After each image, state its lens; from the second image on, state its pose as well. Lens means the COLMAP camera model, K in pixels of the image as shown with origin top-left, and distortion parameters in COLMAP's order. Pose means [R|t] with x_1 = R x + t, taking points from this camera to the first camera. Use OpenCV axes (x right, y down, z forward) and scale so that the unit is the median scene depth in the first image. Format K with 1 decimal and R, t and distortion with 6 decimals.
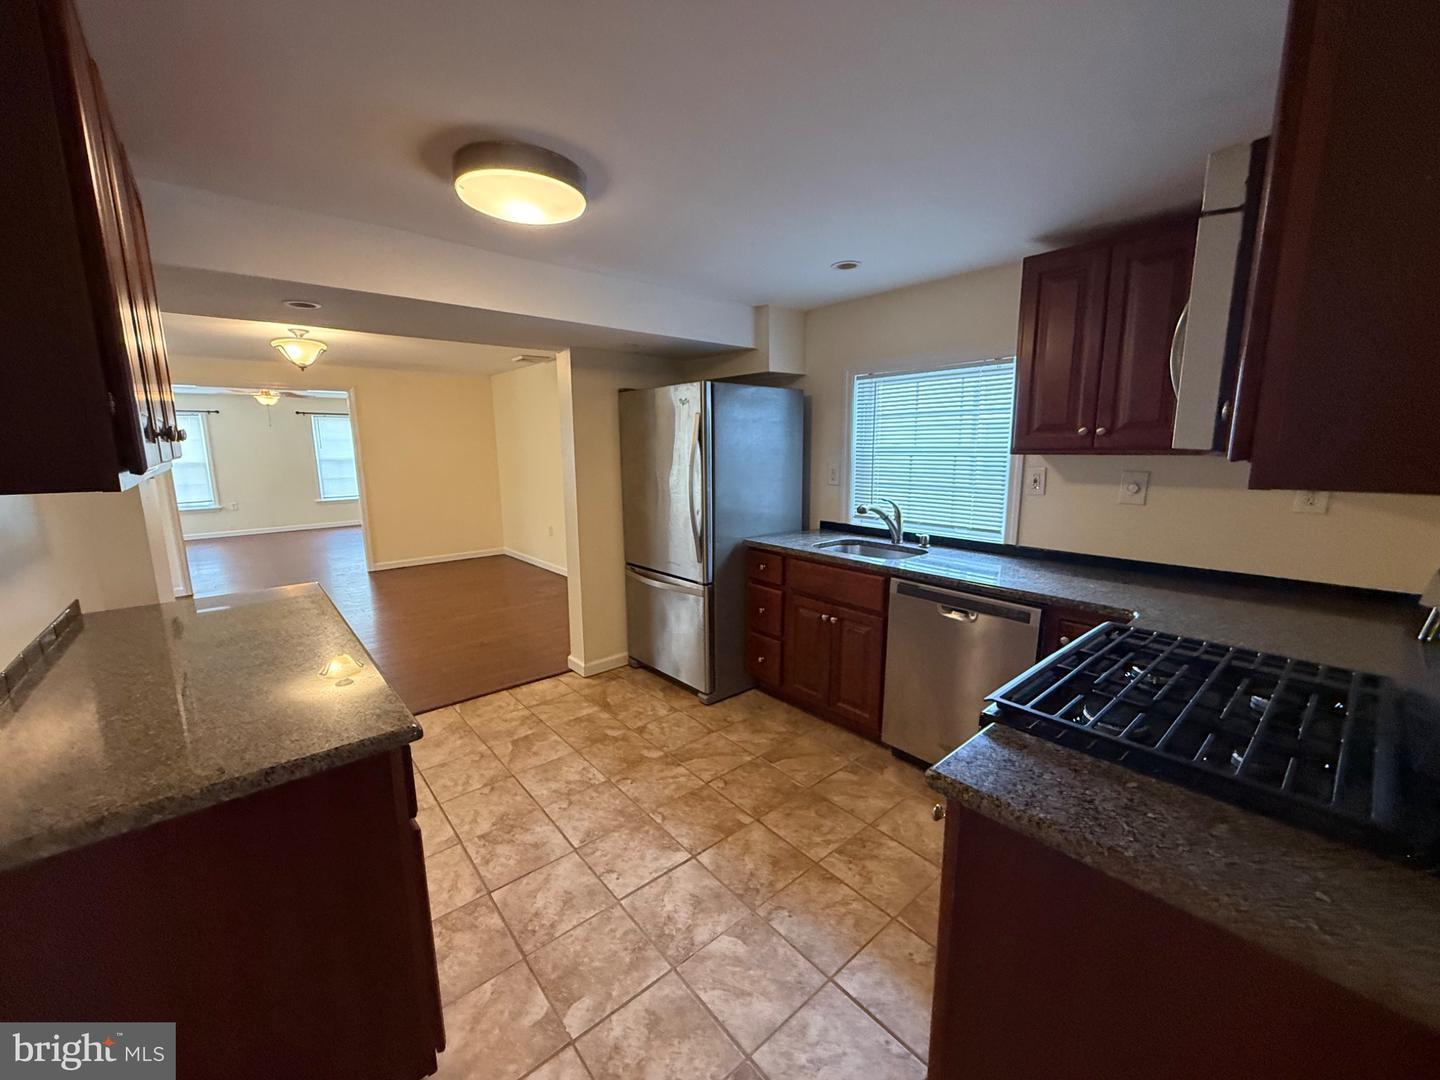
lens RADIAL K [[568.4, 0, 718.0], [0, 568.4, 539.7], [0, 0, 1]] dist [-0.001801, -0.000128]
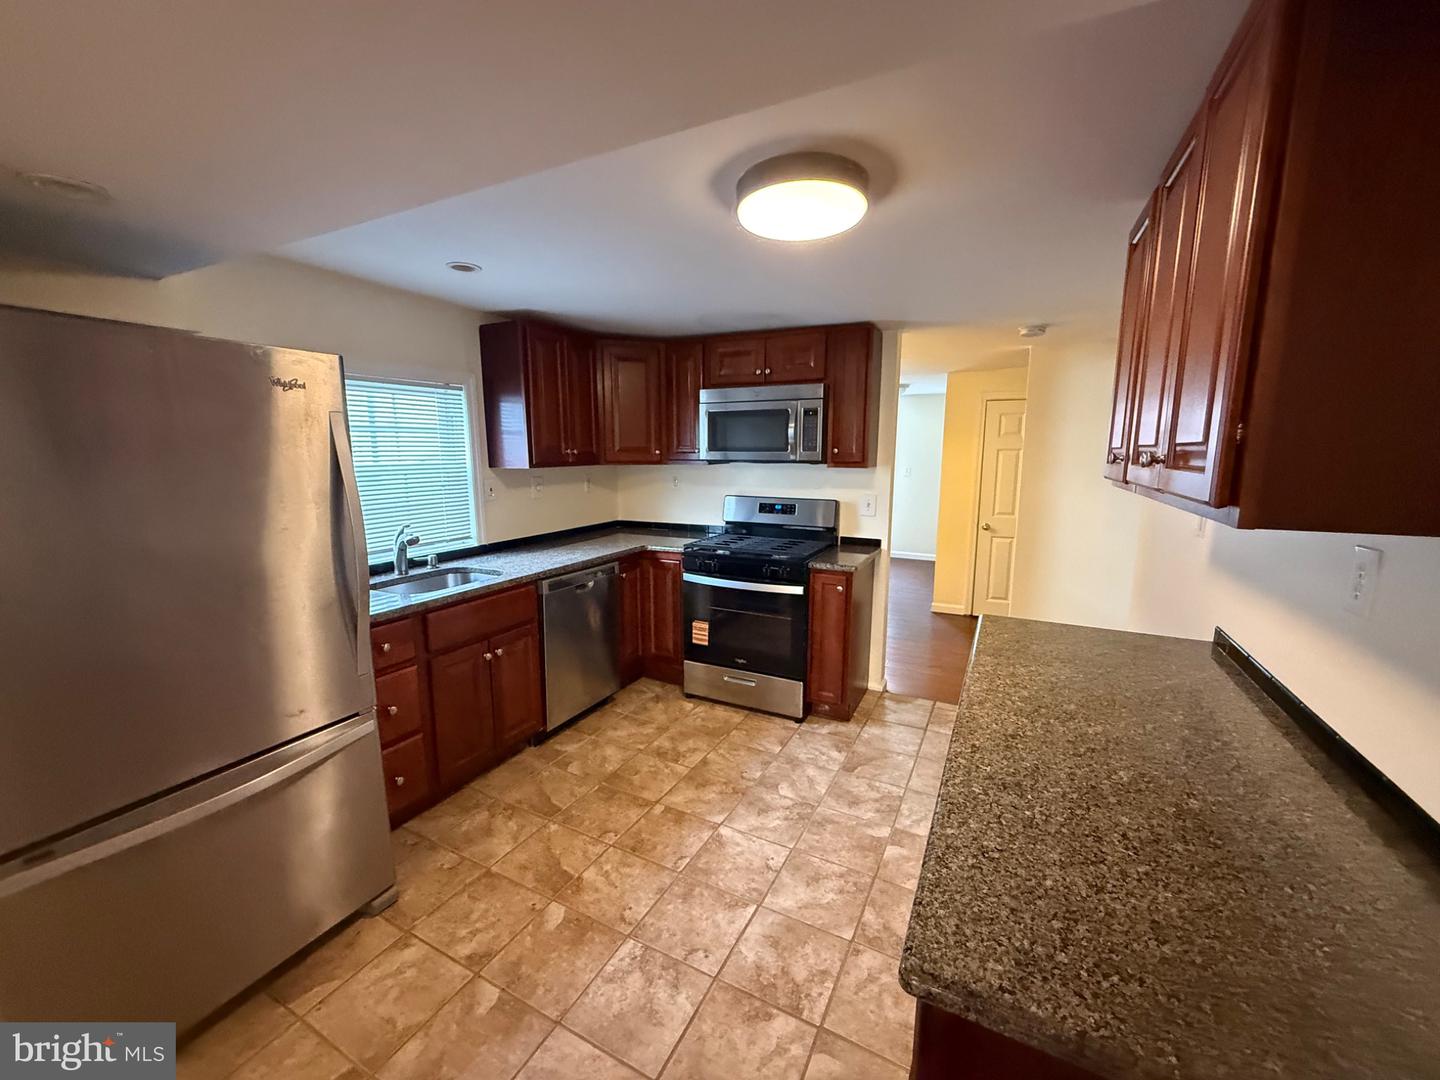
lens RADIAL K [[568.4, 0, 719.8], [0, 568.4, 538.8], [0, 0, 1]] dist [-0.001801, -0.000128]
pose [[-0.376449, -0.135972, 0.916405, -0.974418], [0.157337, 0.965418, 0.207877, -0.222289], [-0.912979, 0.222440, -0.342037, 1.226162]]
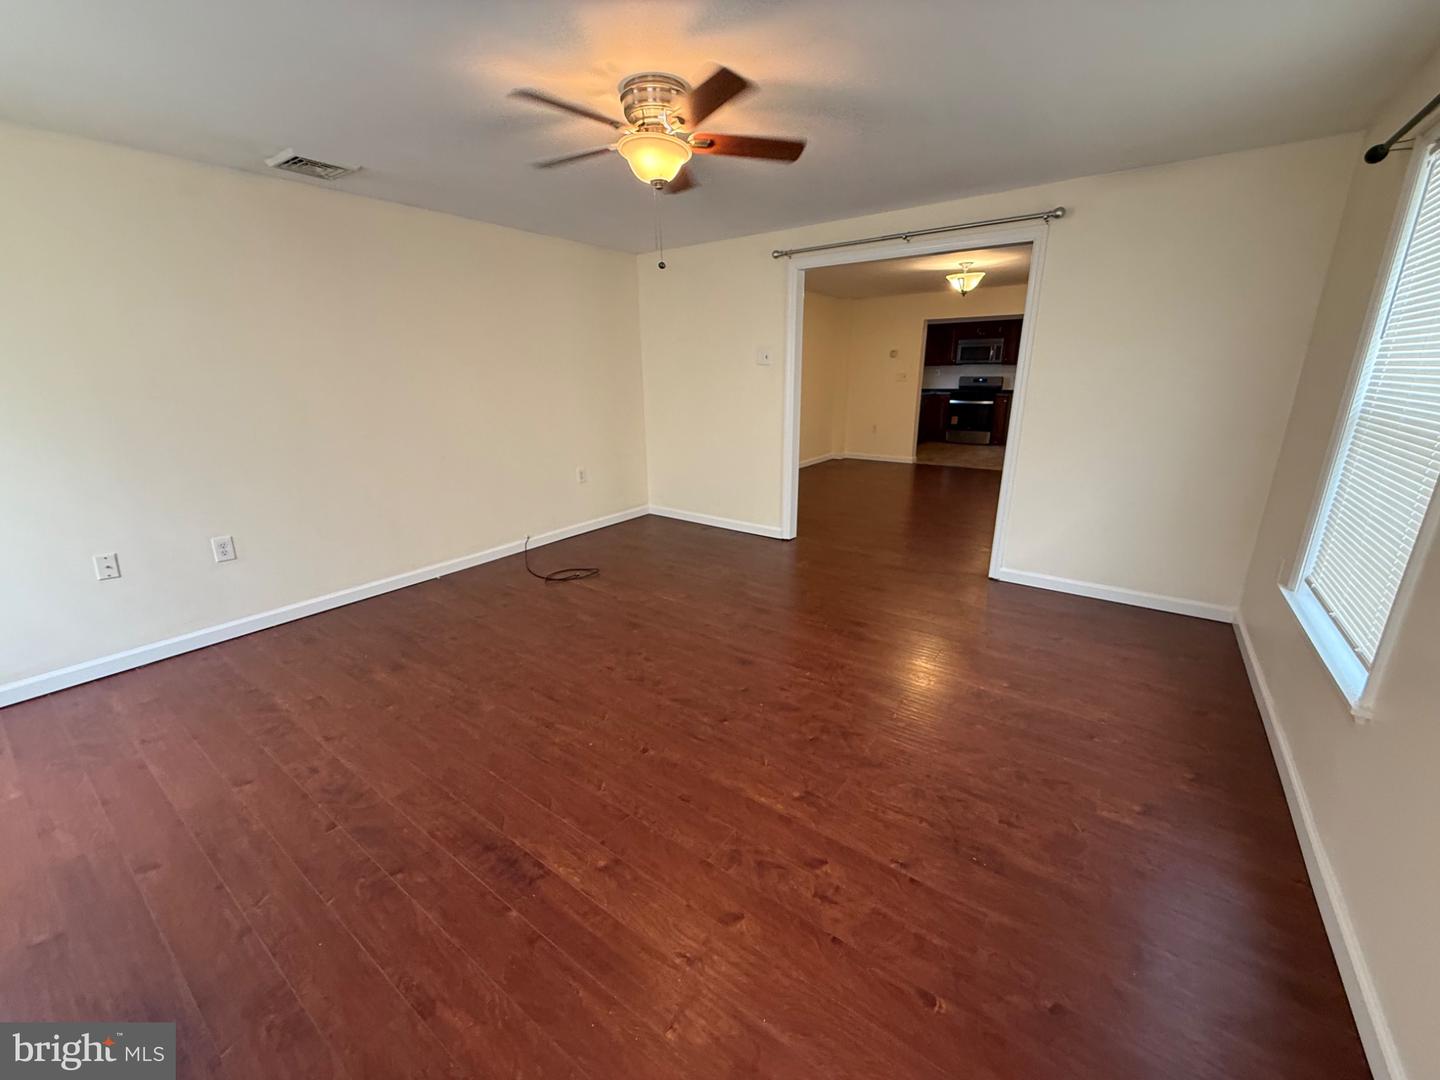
lens RADIAL K [[568.4, 0, 723.1], [0, 568.4, 537.6], [0, 0, 1]] dist [-0.001801, -0.000128]
pose [[-0.240071, -0.264681, 0.933975, -3.965956], [0.179339, 0.933459, 0.310633, -0.597708], [-0.954046, 0.242072, -0.176629, 3.853928]]
